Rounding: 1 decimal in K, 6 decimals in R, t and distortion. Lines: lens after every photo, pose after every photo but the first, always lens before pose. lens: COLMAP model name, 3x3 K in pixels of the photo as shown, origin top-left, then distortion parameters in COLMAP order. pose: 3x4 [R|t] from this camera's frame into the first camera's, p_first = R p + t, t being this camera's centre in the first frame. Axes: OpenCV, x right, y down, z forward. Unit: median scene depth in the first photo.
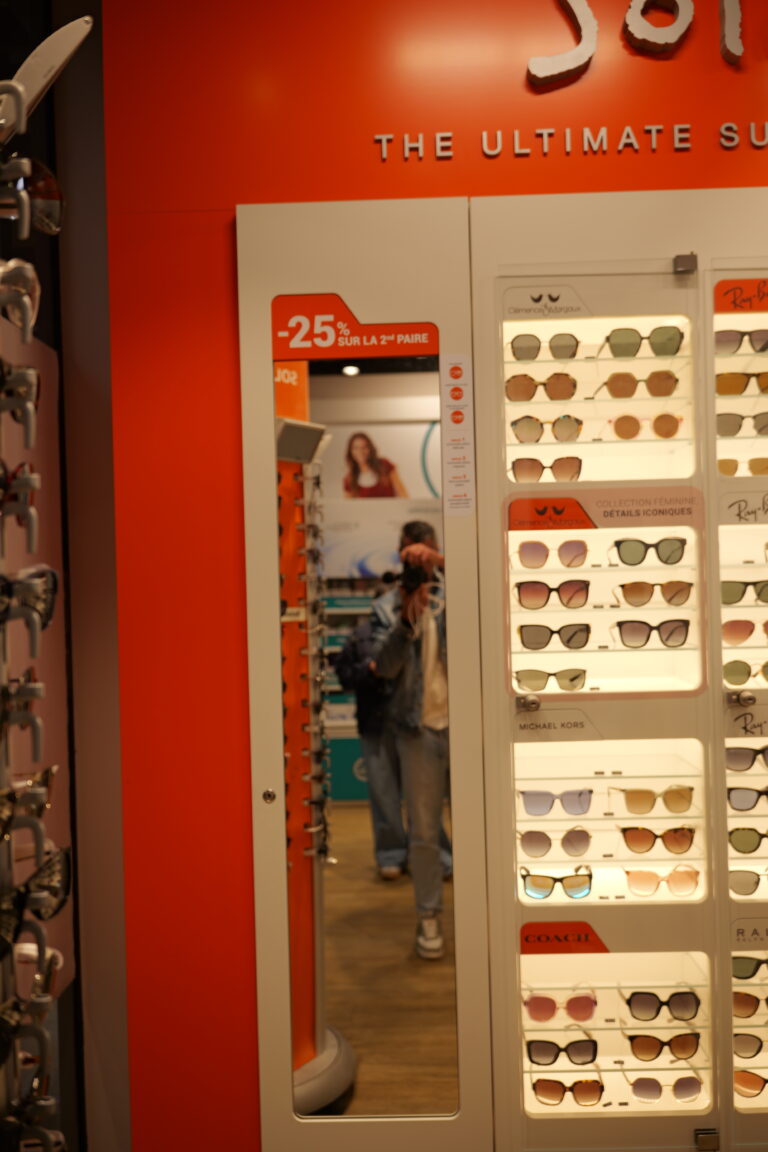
lens RADIAL K [[936.0, 0, 388.4], [0, 936.0, 586.4], [0, 0, 1]] dist [0.029283, -0.041560]
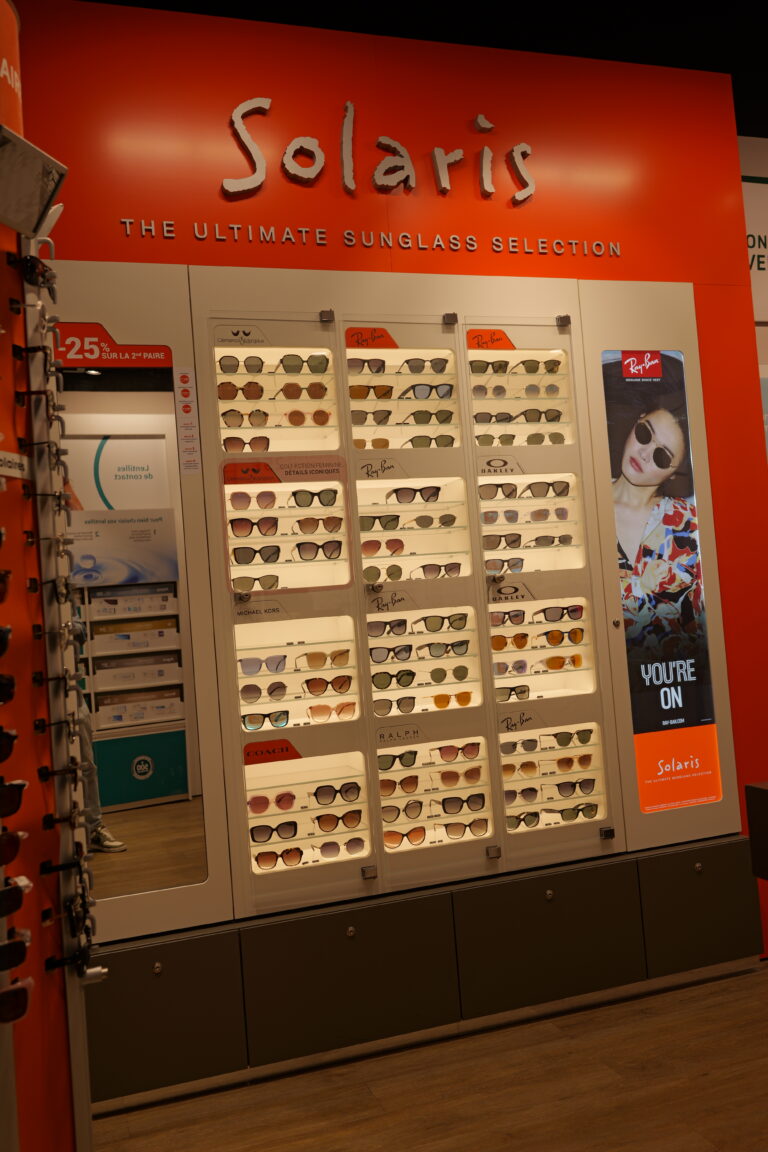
lens RADIAL K [[991.7, 0, 383.1], [0, 991.7, 570.7], [0, 0, 1]] dist [0.007100, -0.004666]
pose [[0.940540, -0.034488, 0.337926, -0.171756], [0.051783, 0.997762, -0.042297, 0.157047], [-0.335712, 0.057281, 0.940222, -0.567128]]
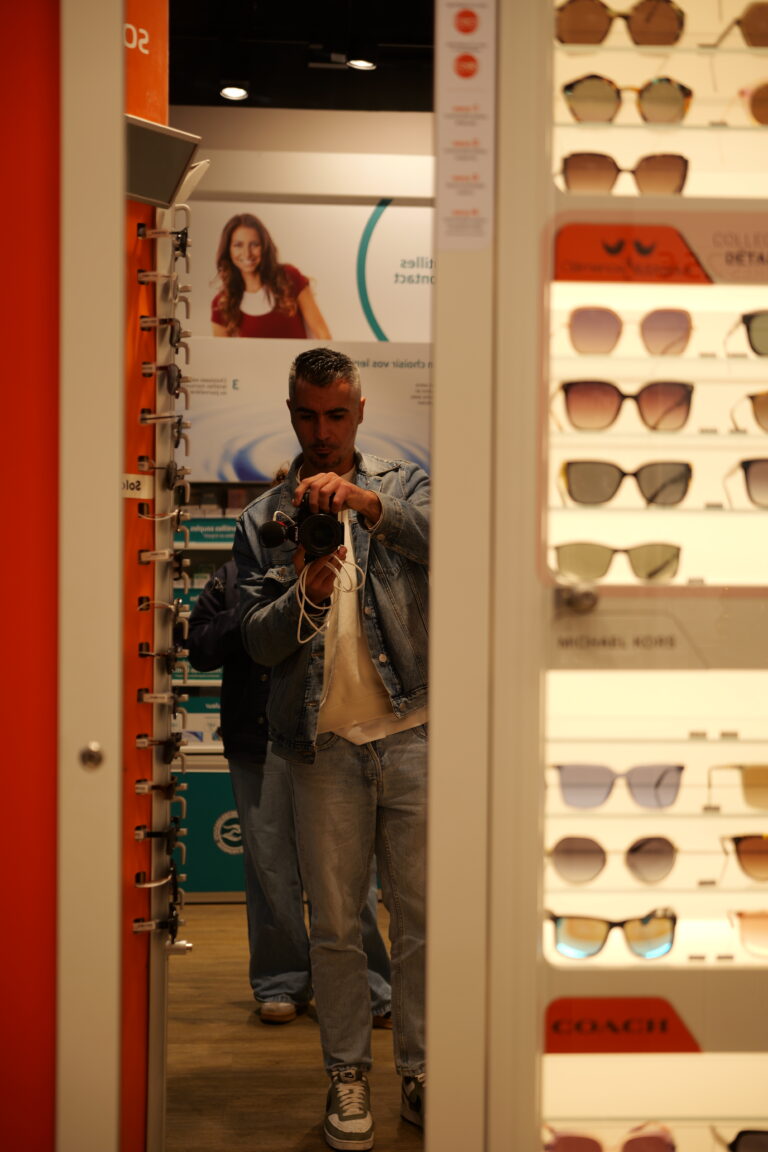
lens RADIAL K [[1707.1, 0, 382.9], [0, 1707.1, 576.0], [0, 0, 1]] dist [0.000842, 0.000000]
pose [[0.997508, 0.034419, 0.061594, -0.024058], [-0.035883, 0.999095, 0.022827, 0.090236], [-0.060753, -0.024980, 0.997840, 0.015120]]
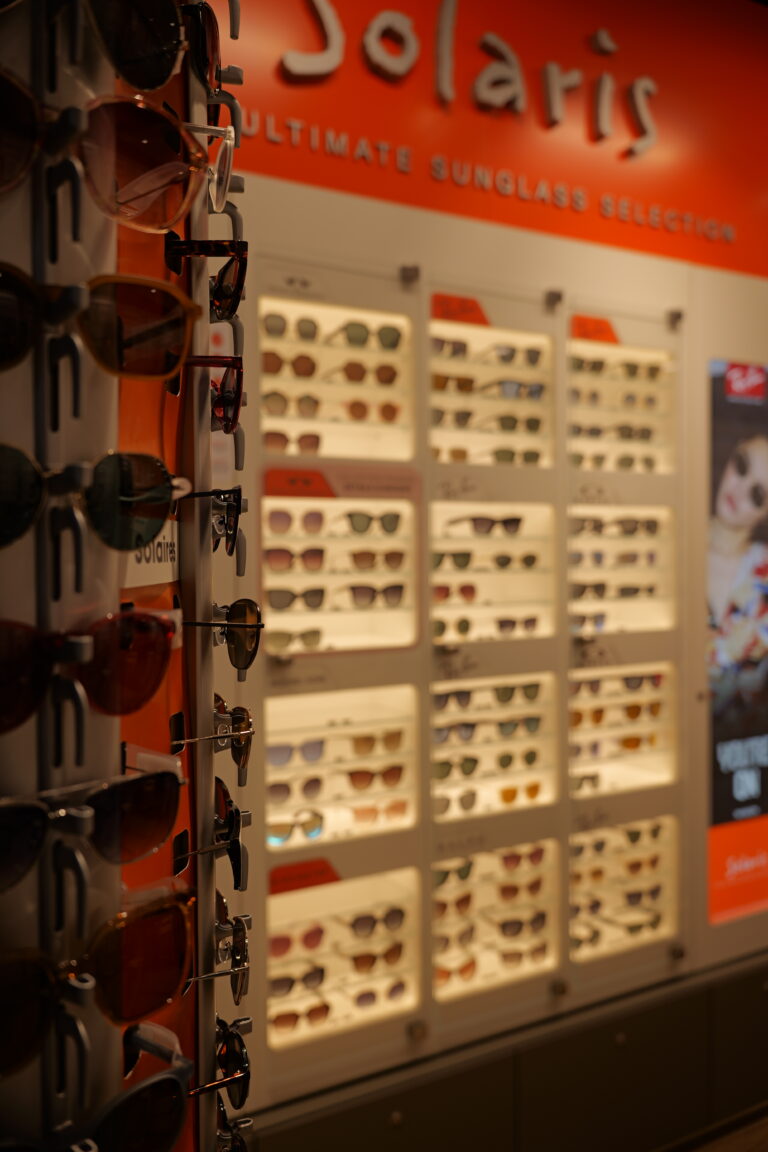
lens RADIAL K [[936.0, 0, 386.4], [0, 936.0, 581.4], [0, 0, 1]] dist [0.029283, -0.041560]
pose [[0.856921, 0.004763, 0.515426, -0.288142], [-0.011576, 0.999883, 0.010005, 0.021183], [-0.515318, -0.014540, 0.856875, 0.028658]]
